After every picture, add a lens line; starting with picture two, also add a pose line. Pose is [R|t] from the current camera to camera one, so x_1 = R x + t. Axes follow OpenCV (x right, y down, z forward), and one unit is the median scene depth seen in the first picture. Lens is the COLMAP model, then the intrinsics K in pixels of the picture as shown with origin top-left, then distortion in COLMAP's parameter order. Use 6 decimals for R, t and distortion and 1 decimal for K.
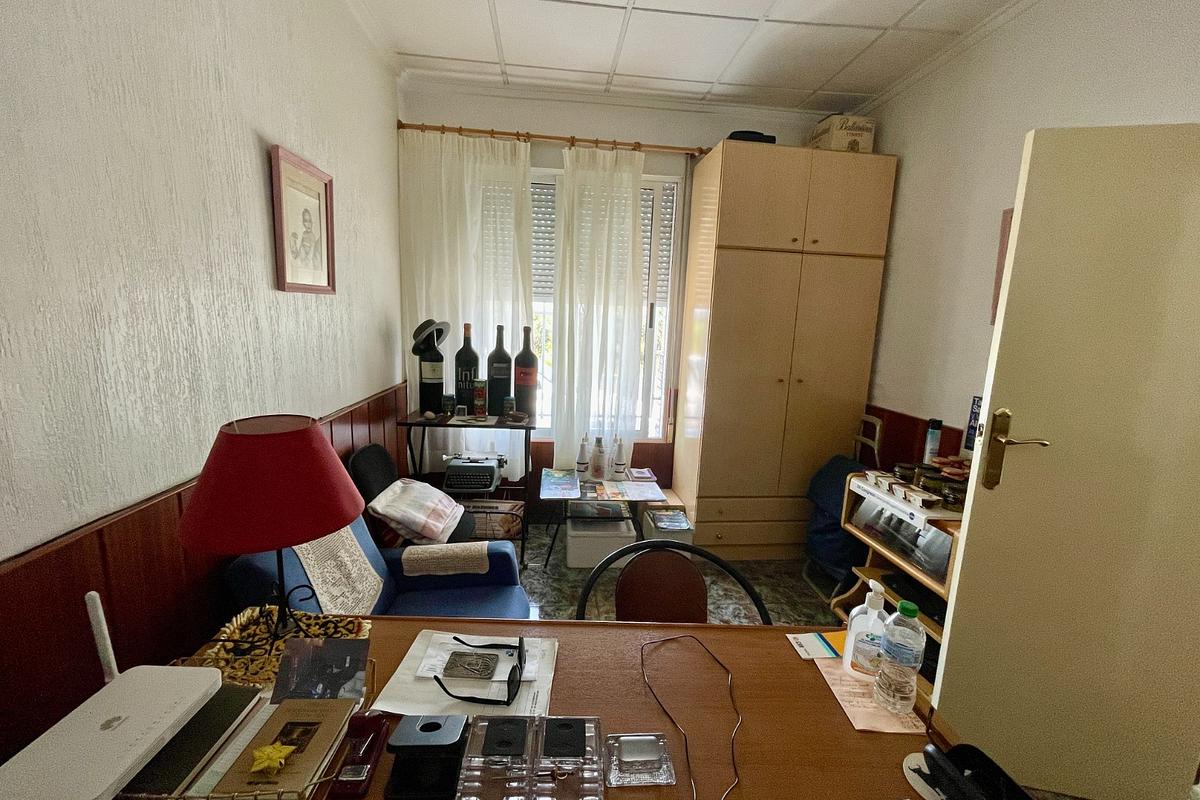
lens RADIAL K [[484.8, 0, 594.1], [0, 484.8, 398.5], [0, 0, 1]] dist [-0.006426, 0.003264]
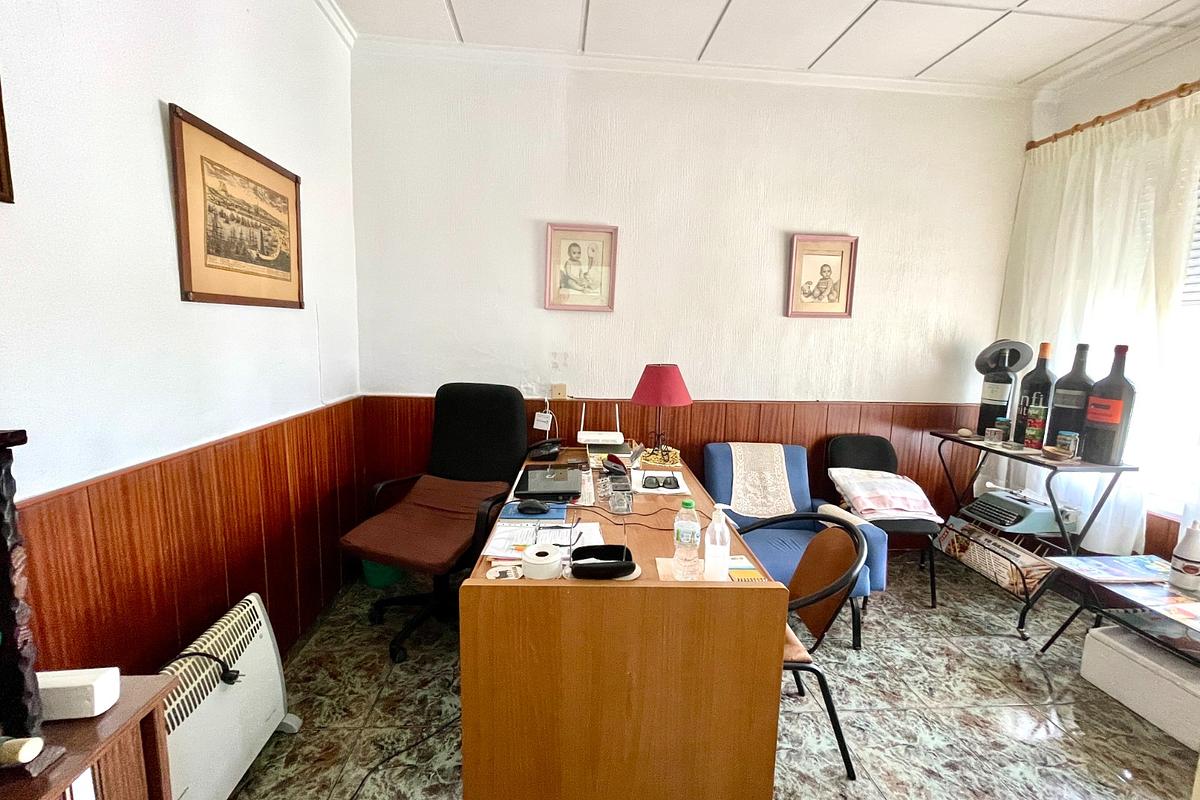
lens RADIAL K [[484.8, 0, 594.1], [0, 484.8, 398.5], [0, 0, 1]] dist [-0.006426, 0.003264]
pose [[0.005158, 0.095339, -0.995431, 0.617996], [-0.189282, 0.977542, 0.092645, 0.016924], [0.981909, 0.187940, 0.023088, 0.194528]]
